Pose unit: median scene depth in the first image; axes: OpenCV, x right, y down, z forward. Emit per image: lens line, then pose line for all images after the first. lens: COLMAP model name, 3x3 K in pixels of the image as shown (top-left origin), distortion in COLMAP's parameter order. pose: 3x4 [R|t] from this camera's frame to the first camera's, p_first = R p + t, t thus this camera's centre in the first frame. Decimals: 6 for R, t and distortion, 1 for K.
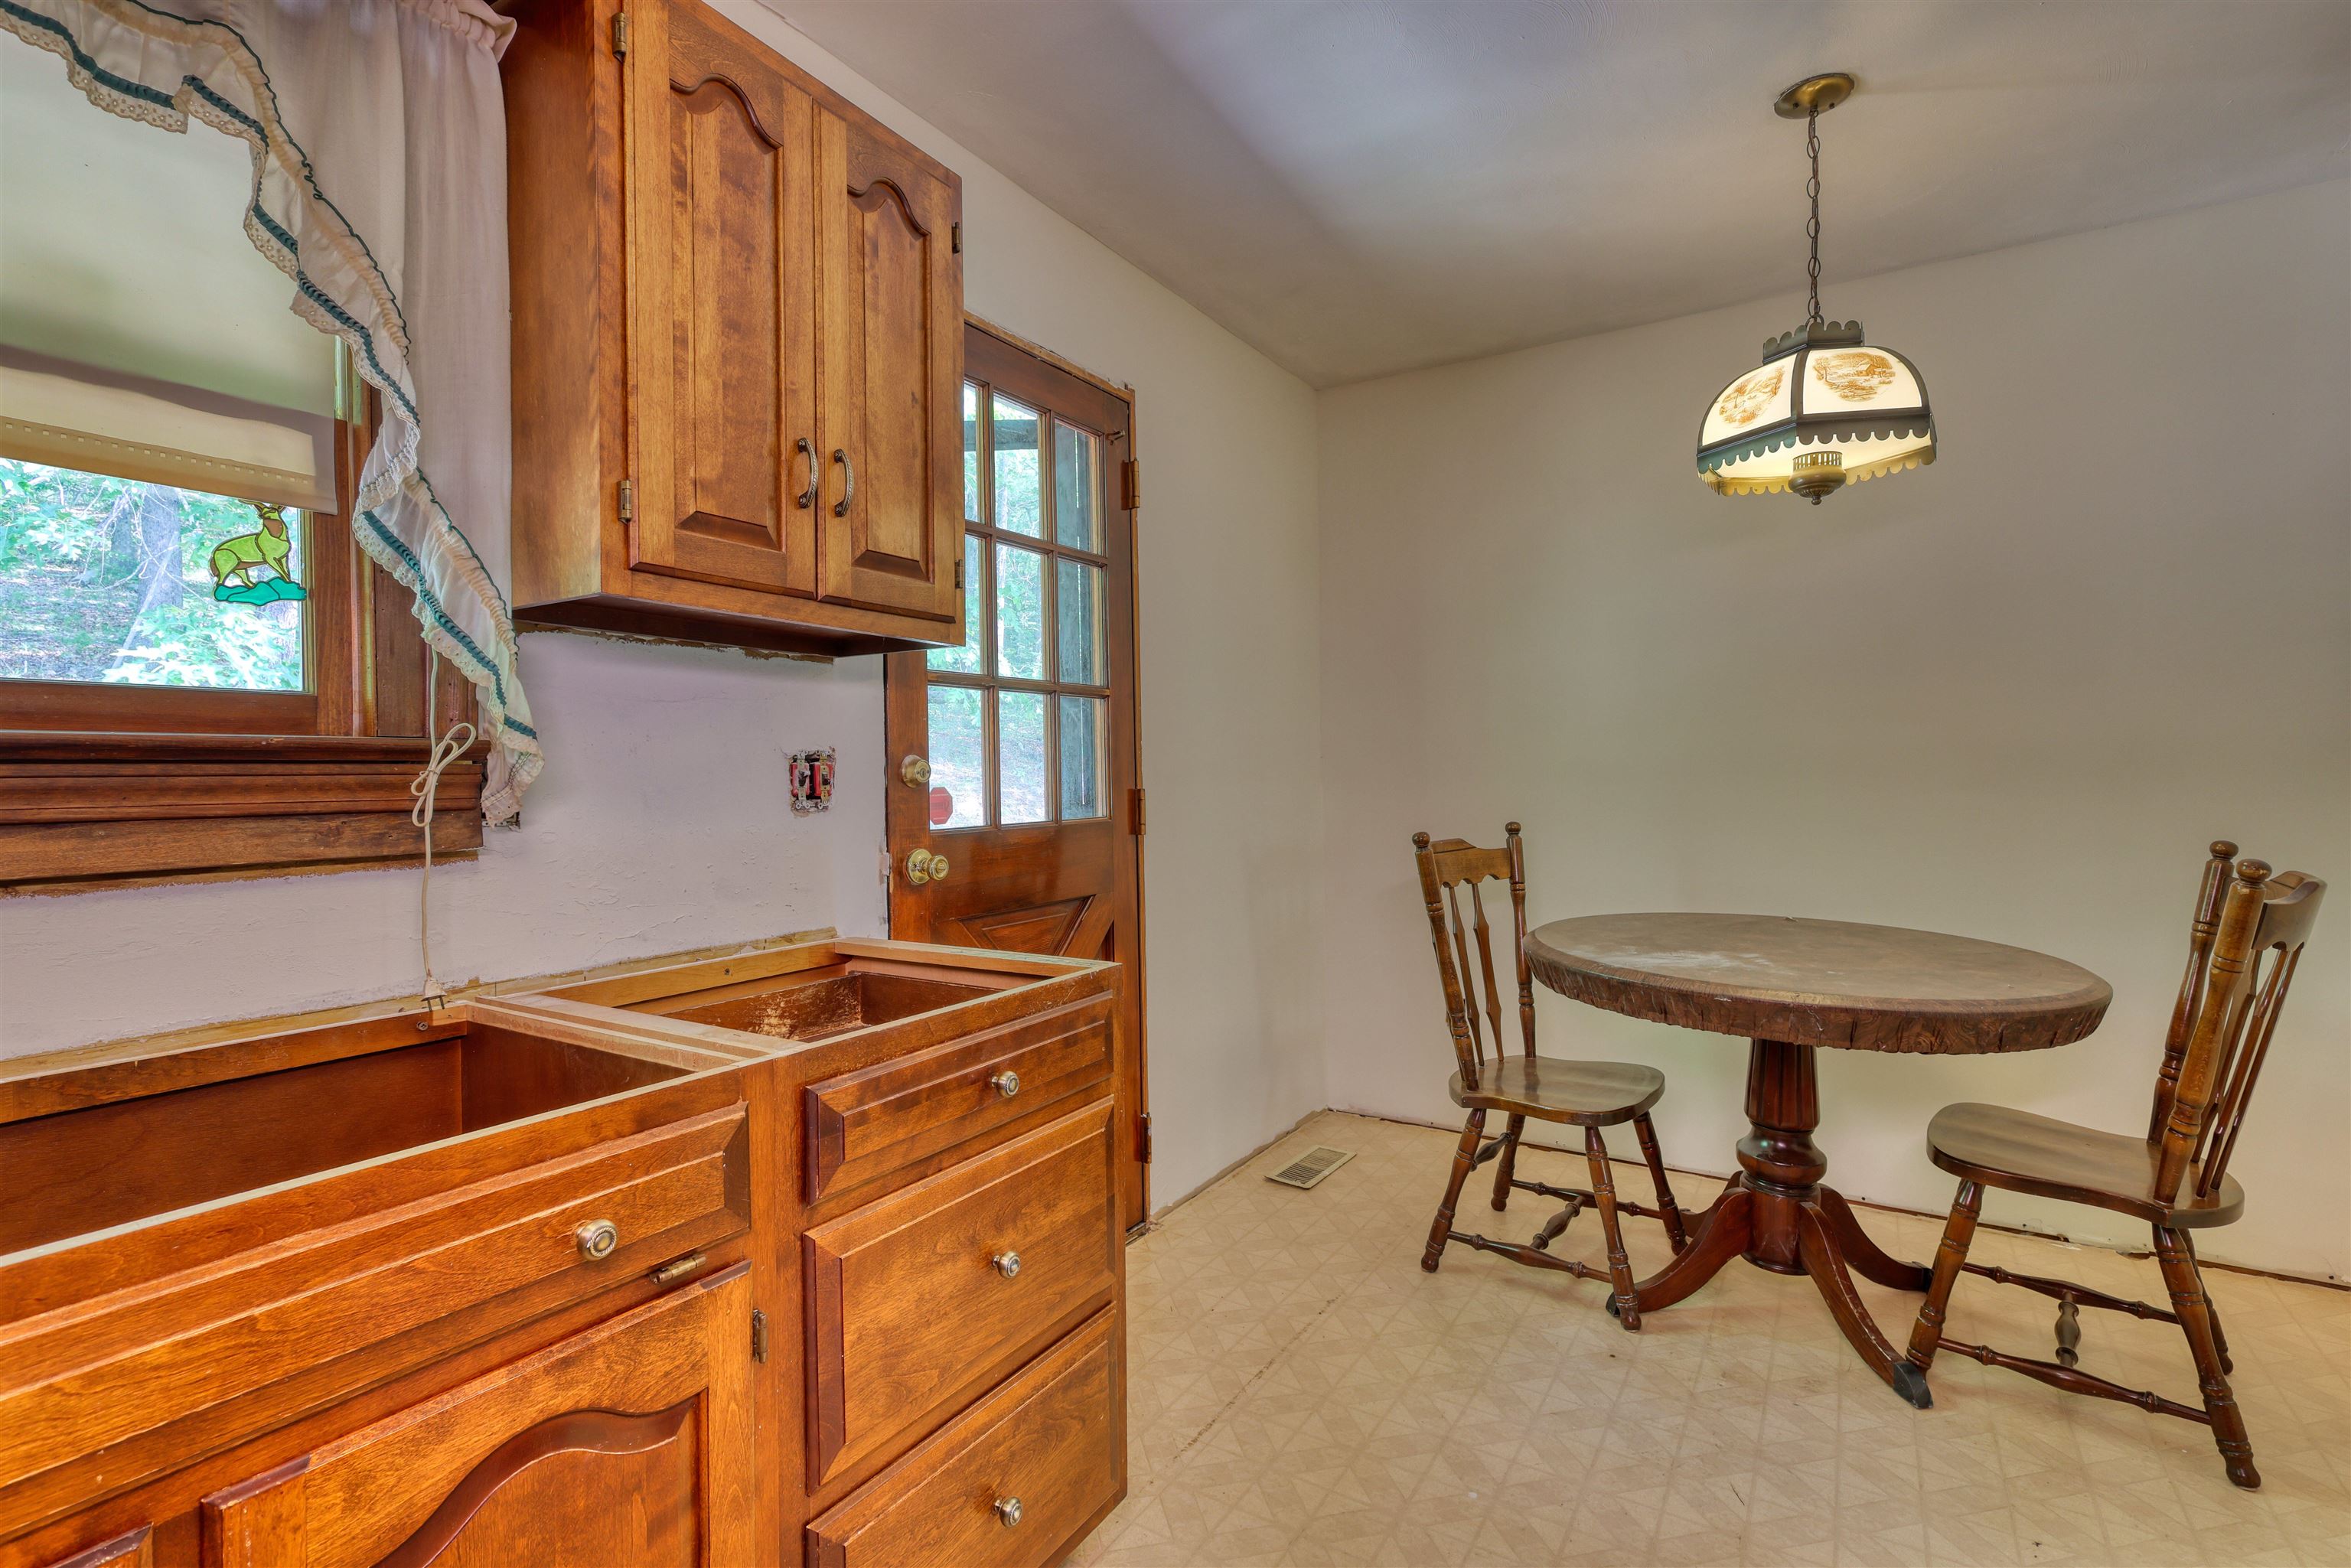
lens RADIAL K [[1075.6, 0, 1176.1], [0, 1075.6, 789.4], [0, 0, 1]] dist [-0.005271, 0.001404]
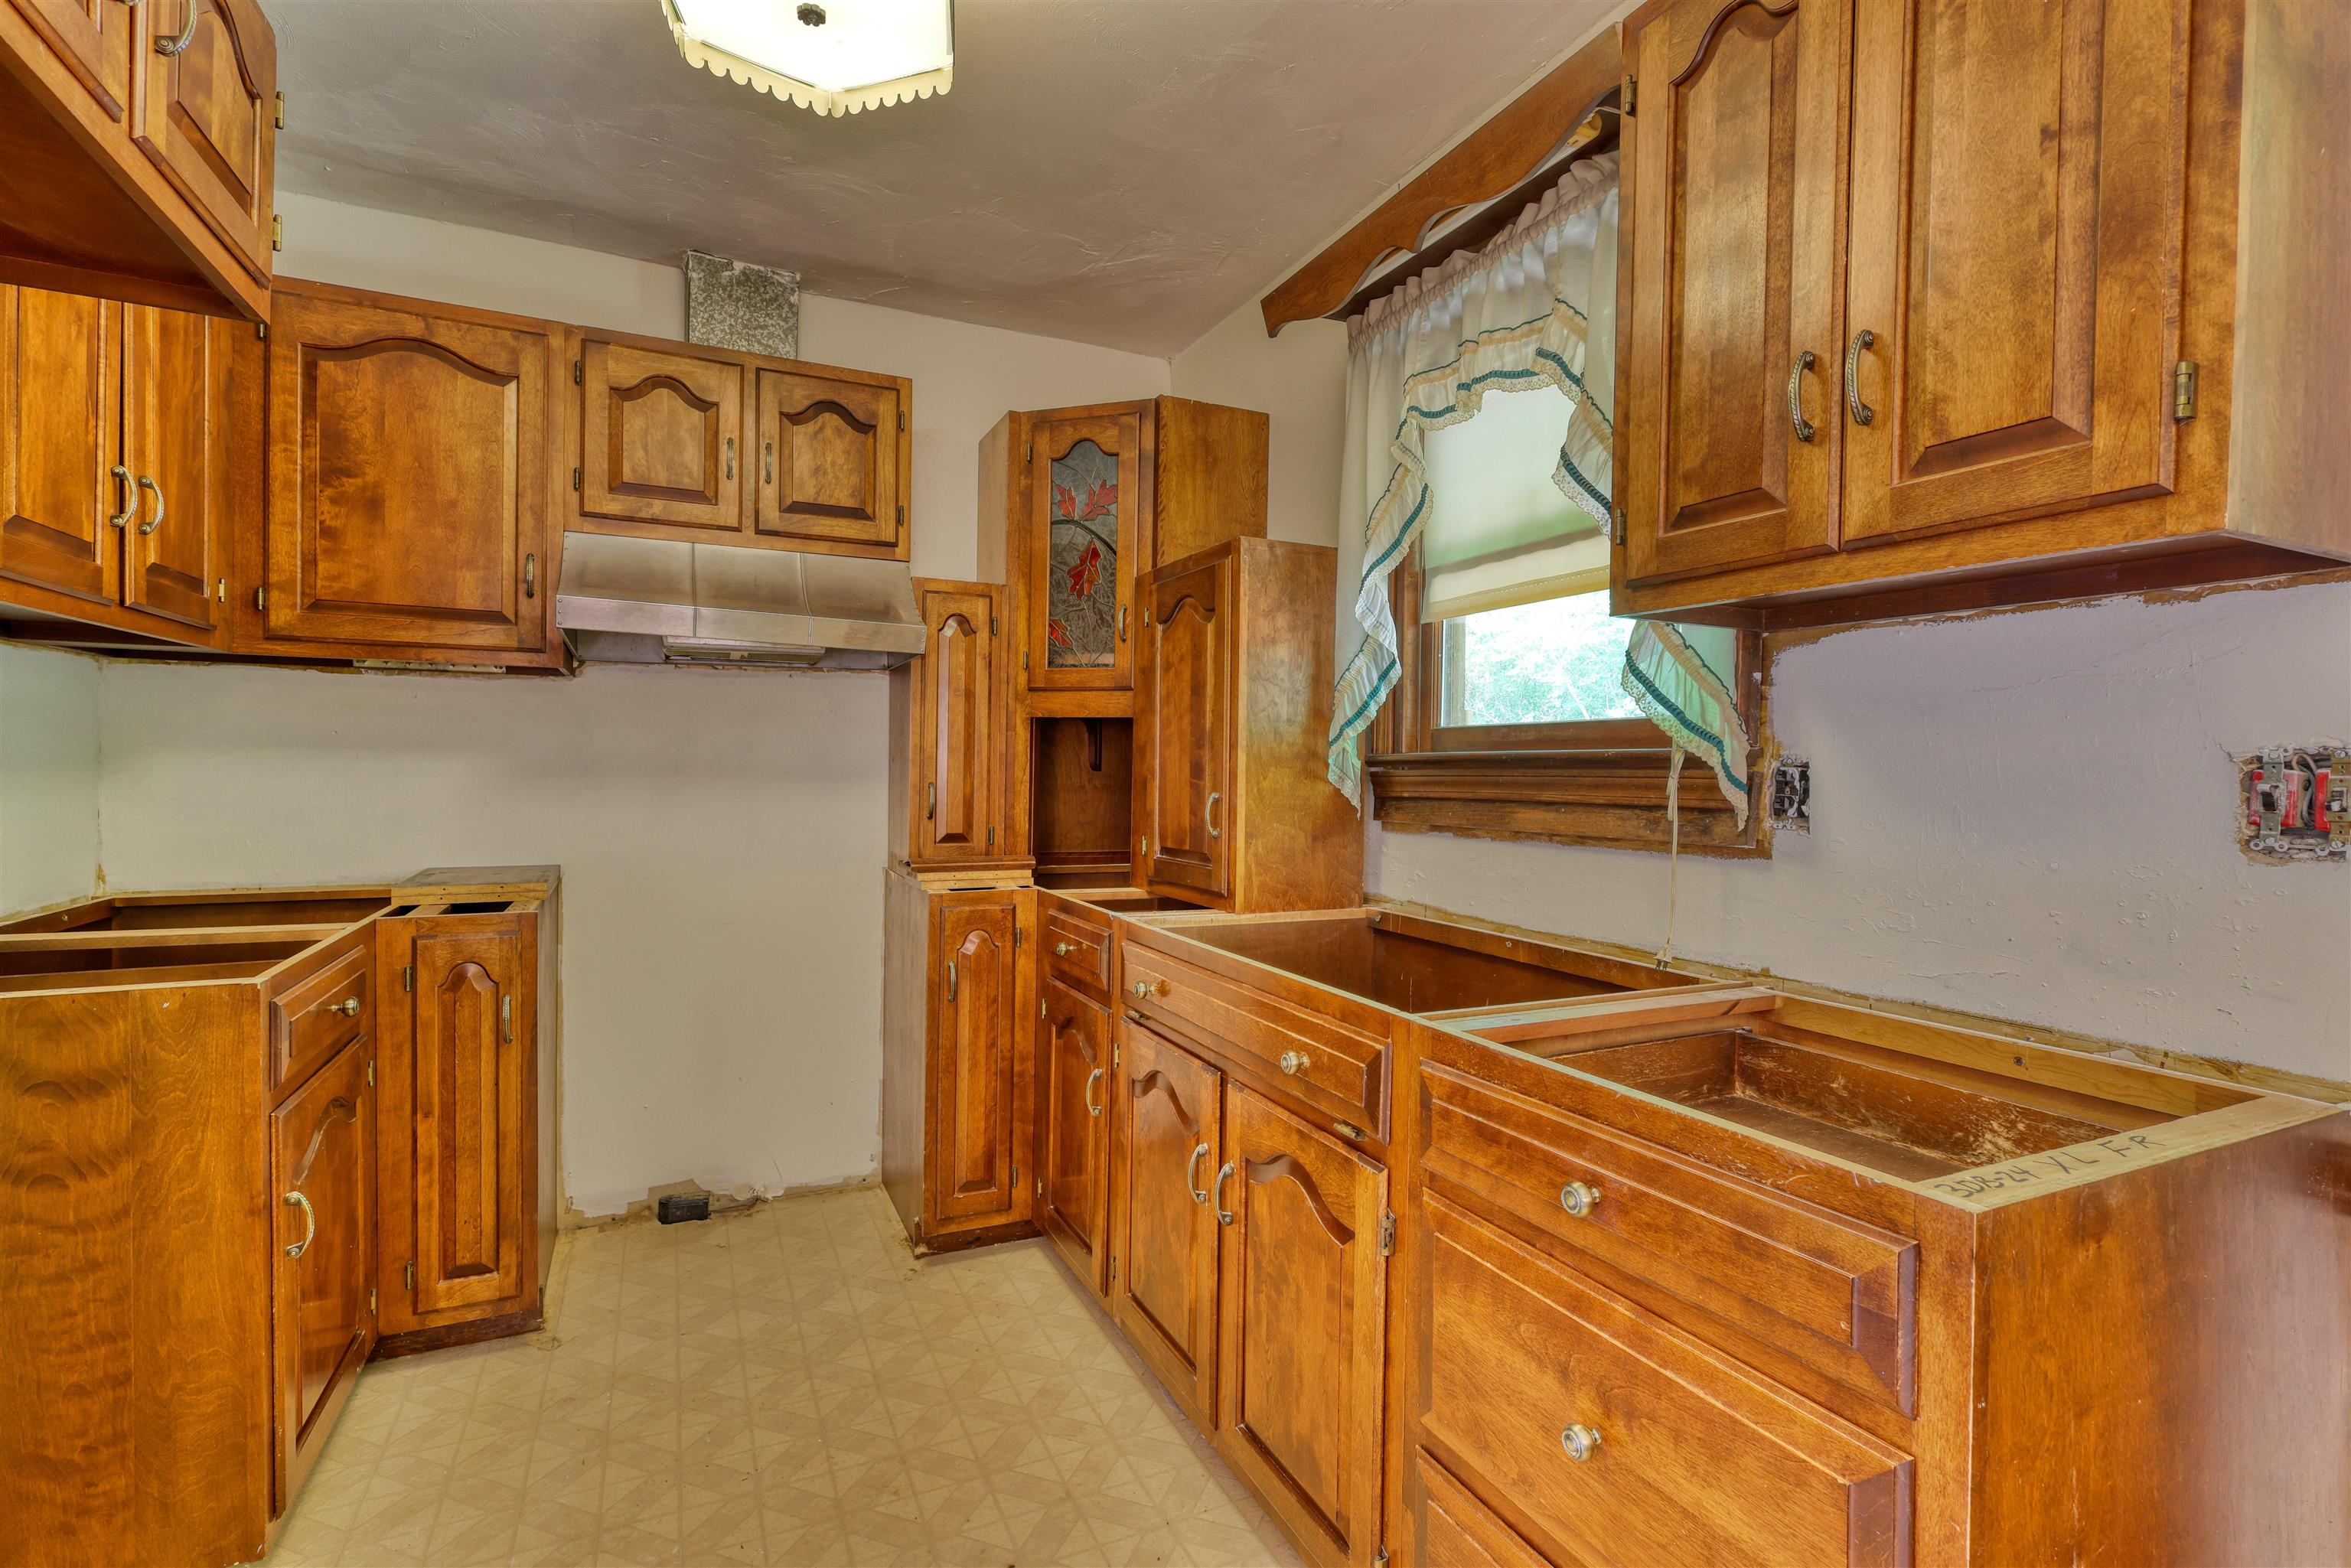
lens RADIAL K [[1075.6, 0, 1178.4], [0, 1075.6, 780.7], [0, 0, 1]] dist [-0.005271, 0.001404]
pose [[-0.545494, 0.008649, -0.838070, 0.628529], [-0.020867, 0.999497, 0.023897, -0.028786], [0.837855, 0.030524, -0.545039, 1.191137]]
